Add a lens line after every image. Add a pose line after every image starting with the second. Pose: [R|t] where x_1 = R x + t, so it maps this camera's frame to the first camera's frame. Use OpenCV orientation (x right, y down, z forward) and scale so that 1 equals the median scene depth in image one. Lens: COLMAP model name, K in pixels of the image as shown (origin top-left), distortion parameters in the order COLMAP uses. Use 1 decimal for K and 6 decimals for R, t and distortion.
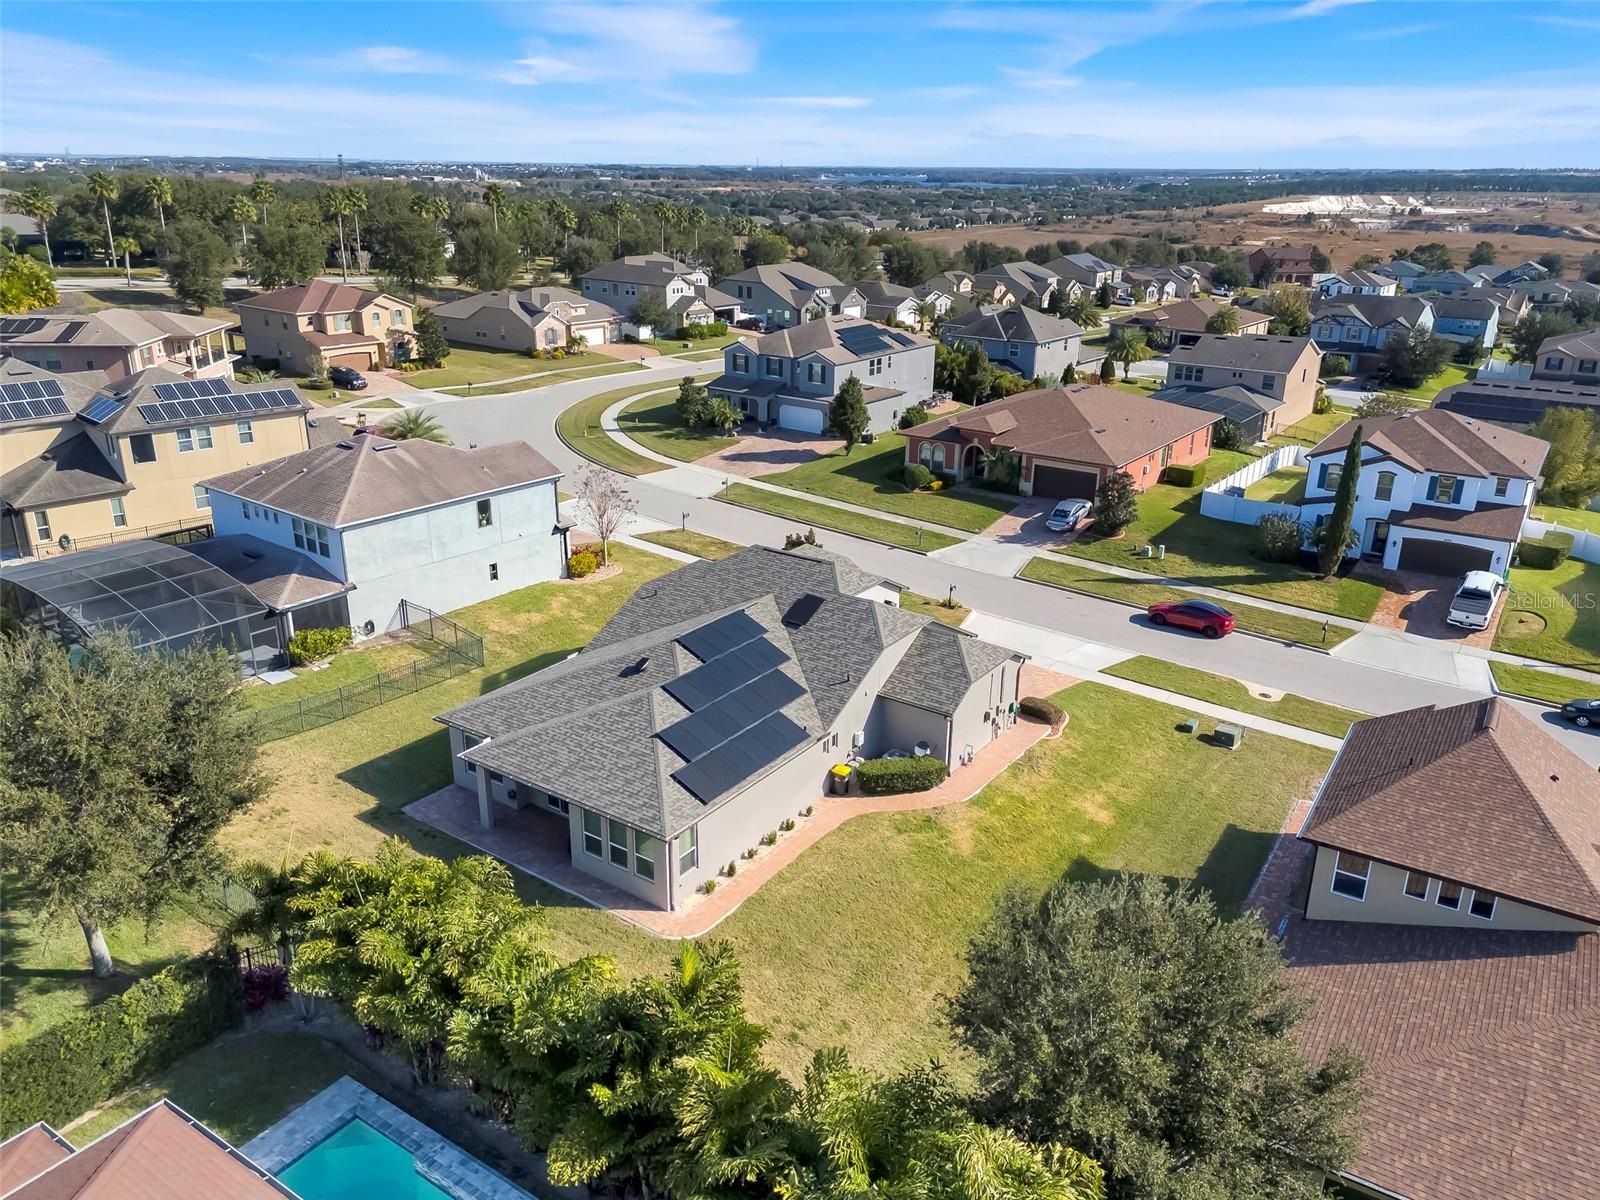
lens RADIAL K [[1185.8, 0, 800.0], [0, 1185.8, 600.0], [0, 0, 1]] dist [0.082351, -0.081774]
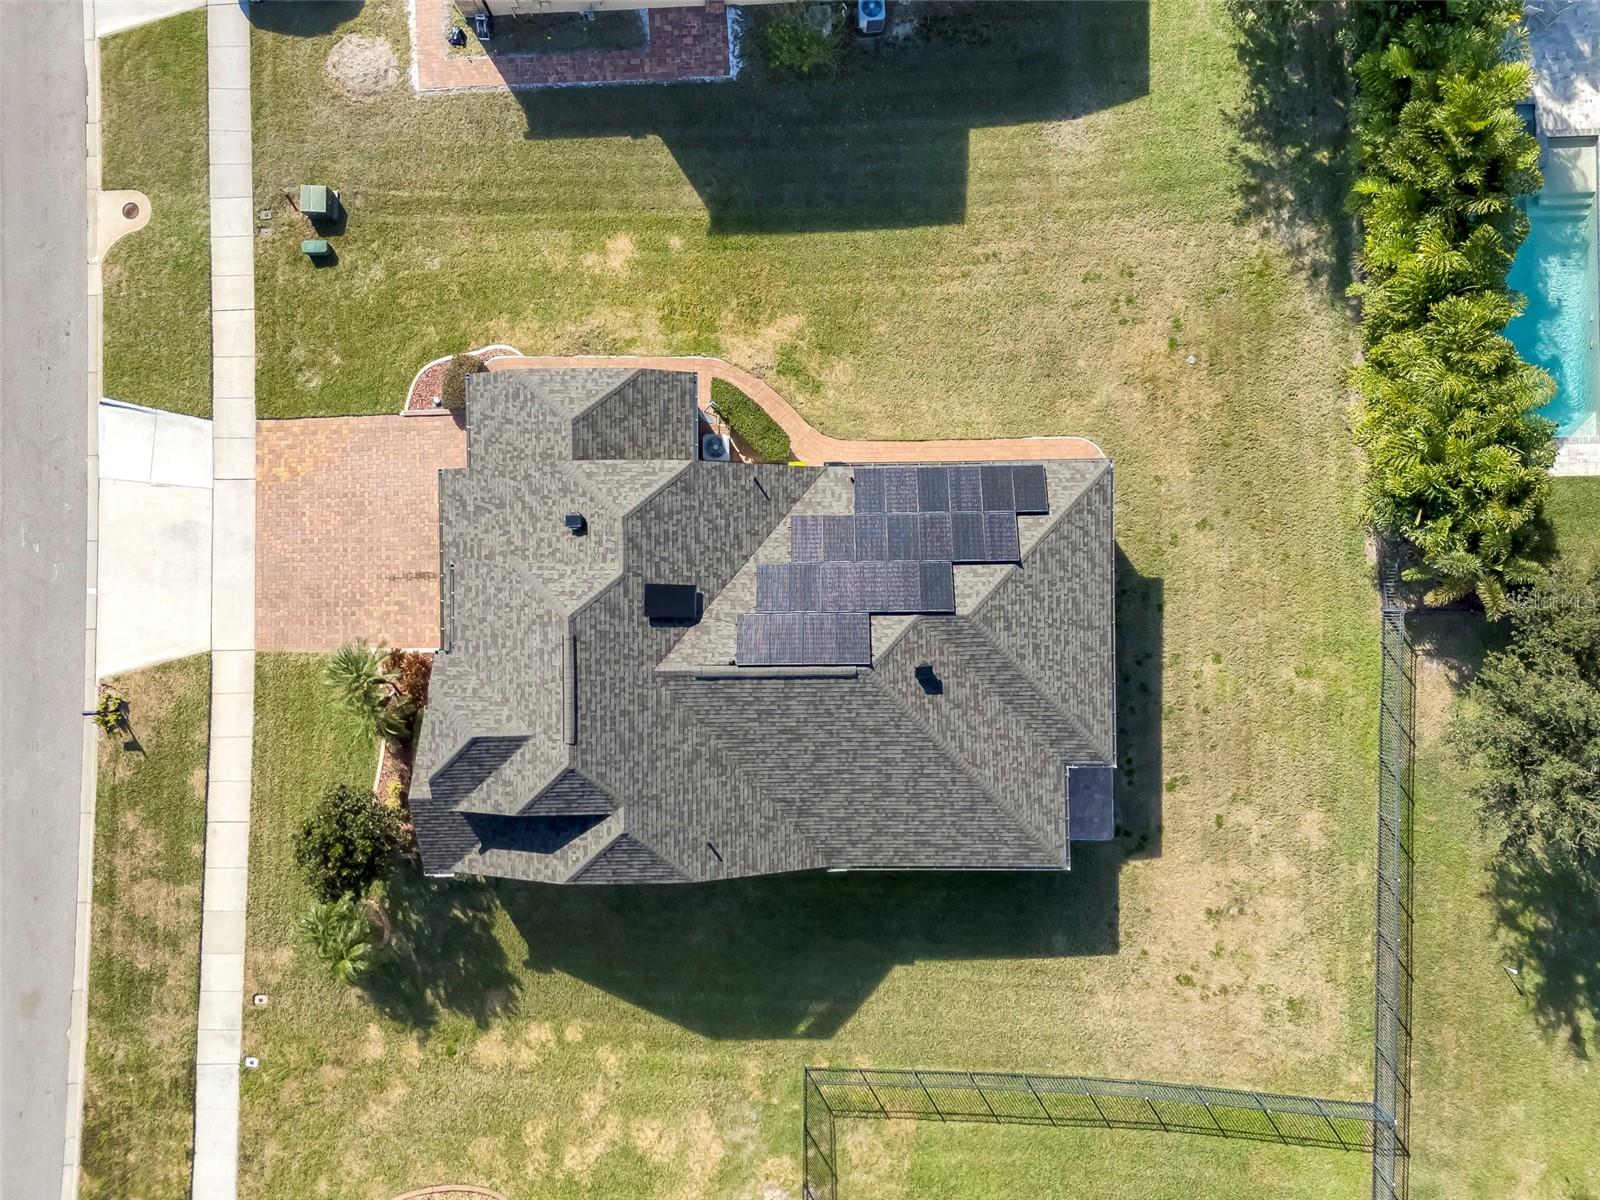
lens RADIAL K [[1203.0, 0, 800.0], [0, 1203.0, 600.0], [0, 0, 1]] dist [0.082987, -0.079152]
pose [[-0.580518, -0.814247, -0.000609, -0.028664], [0.284831, -0.203771, 0.936669, -0.464837], [-0.762804, 0.543580, 0.350216, 0.484499]]
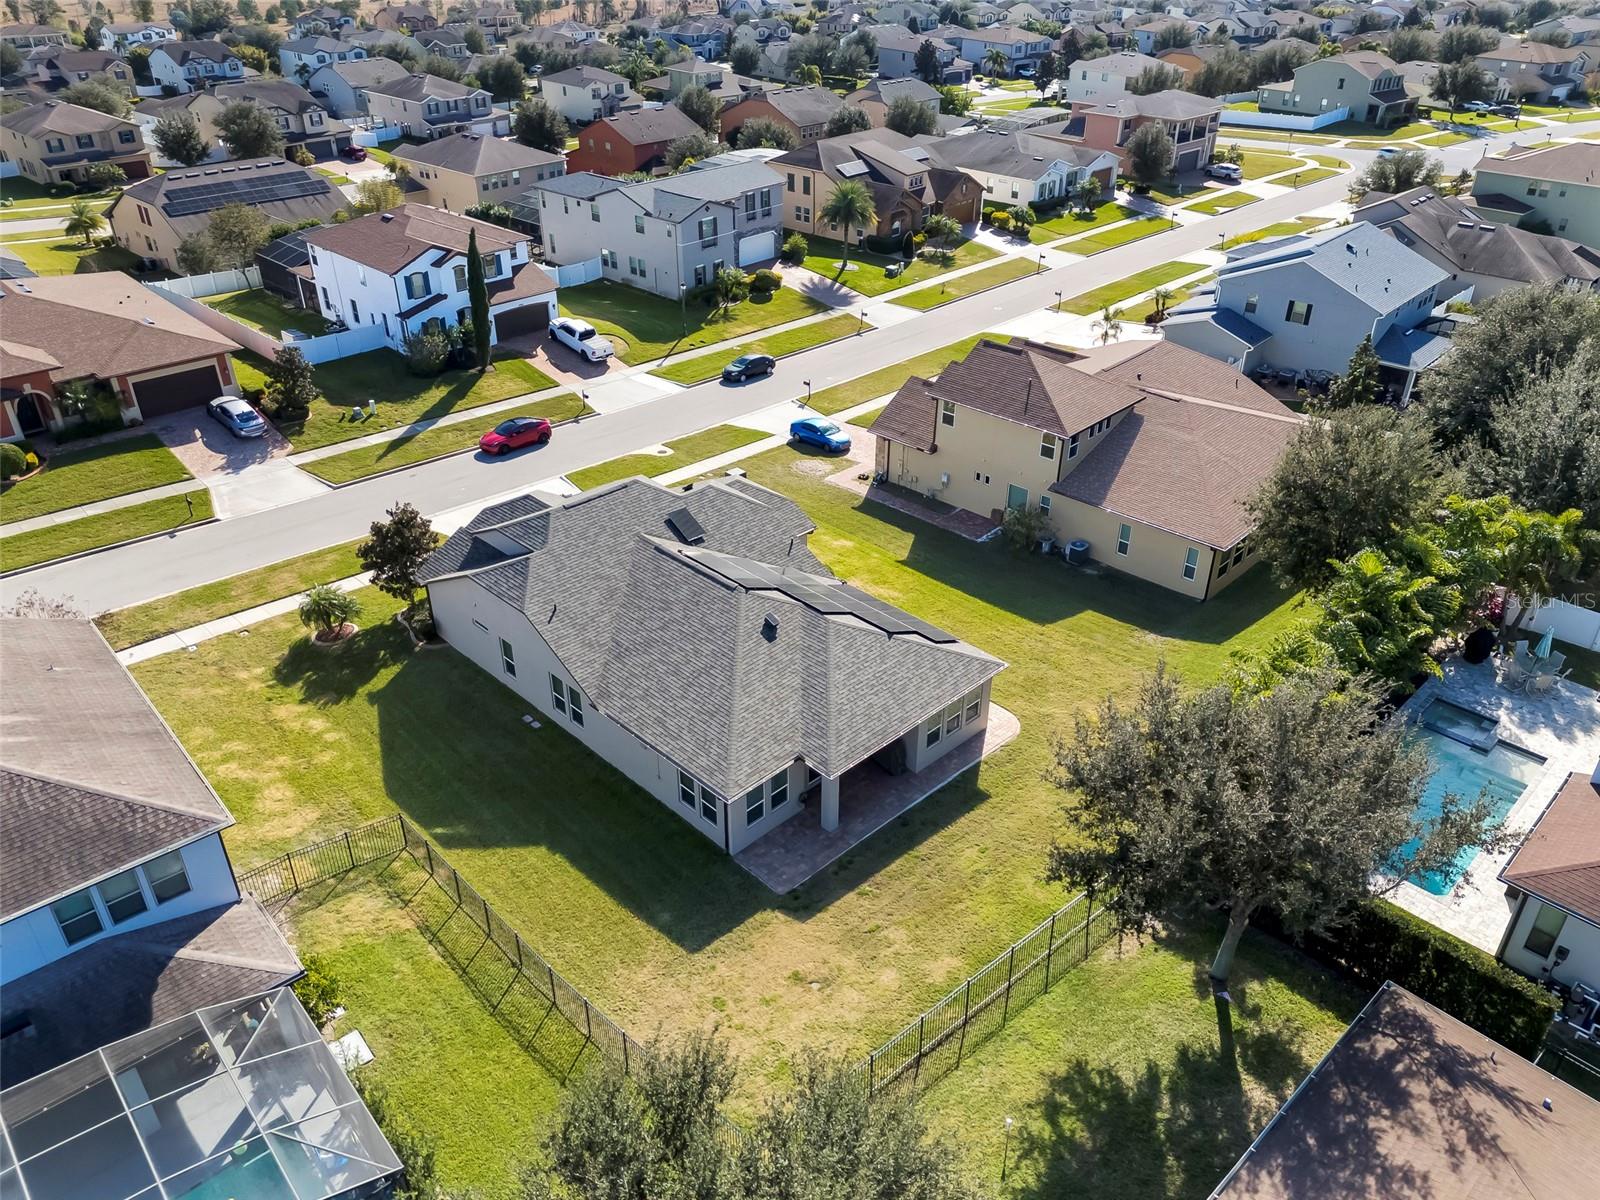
lens RADIAL K [[1185.8, 0, 800.0], [0, 1185.8, 600.0], [0, 0, 1]] dist [0.082351, -0.081774]
pose [[0.182690, -0.515470, 0.837207, -0.612595], [0.336923, 0.832800, 0.439235, -0.249677], [-0.923638, 0.201830, 0.325818, 0.419571]]
